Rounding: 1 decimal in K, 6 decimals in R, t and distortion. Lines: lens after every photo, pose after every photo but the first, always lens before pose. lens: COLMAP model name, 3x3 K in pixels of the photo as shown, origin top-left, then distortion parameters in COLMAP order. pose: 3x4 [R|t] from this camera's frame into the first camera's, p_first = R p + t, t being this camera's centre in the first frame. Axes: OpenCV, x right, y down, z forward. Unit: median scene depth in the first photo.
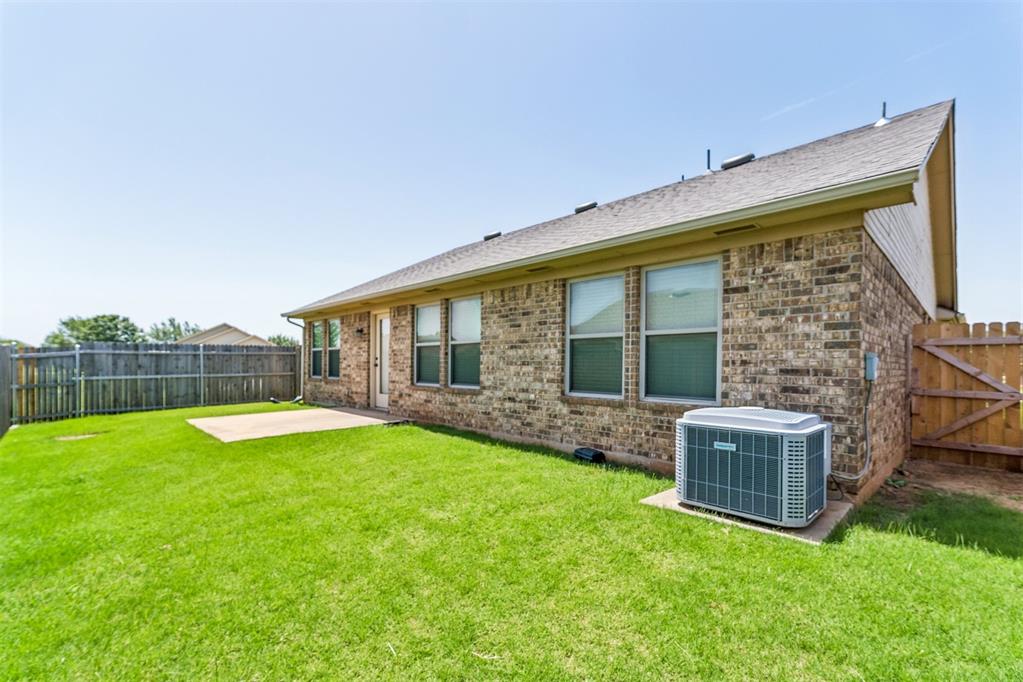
lens RADIAL K [[431.0, 0, 497.0], [0, 431.0, 361.1], [0, 0, 1]] dist [0.007001, 0.000121]
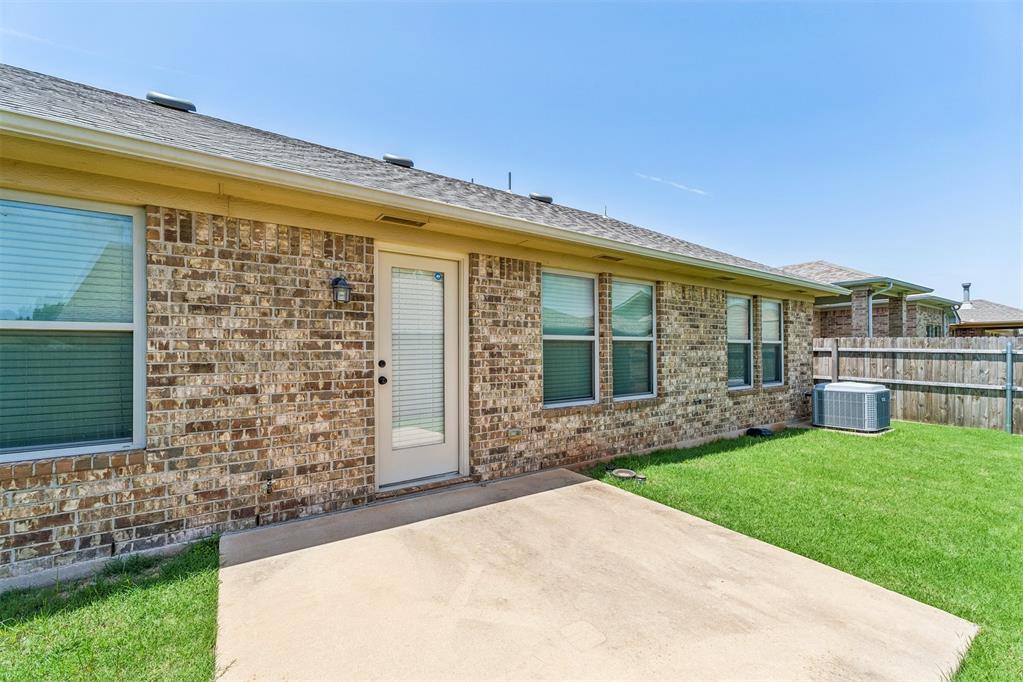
lens RADIAL K [[431.0, 0, 511.1], [0, 431.0, 344.8], [0, 0, 1]] dist [0.007001, 0.000121]
pose [[0.164131, 0.009806, 0.986390, -0.970669], [-0.001612, 0.999952, -0.009673, -0.029373], [-0.986437, -0.000003, 0.164139, 1.224162]]
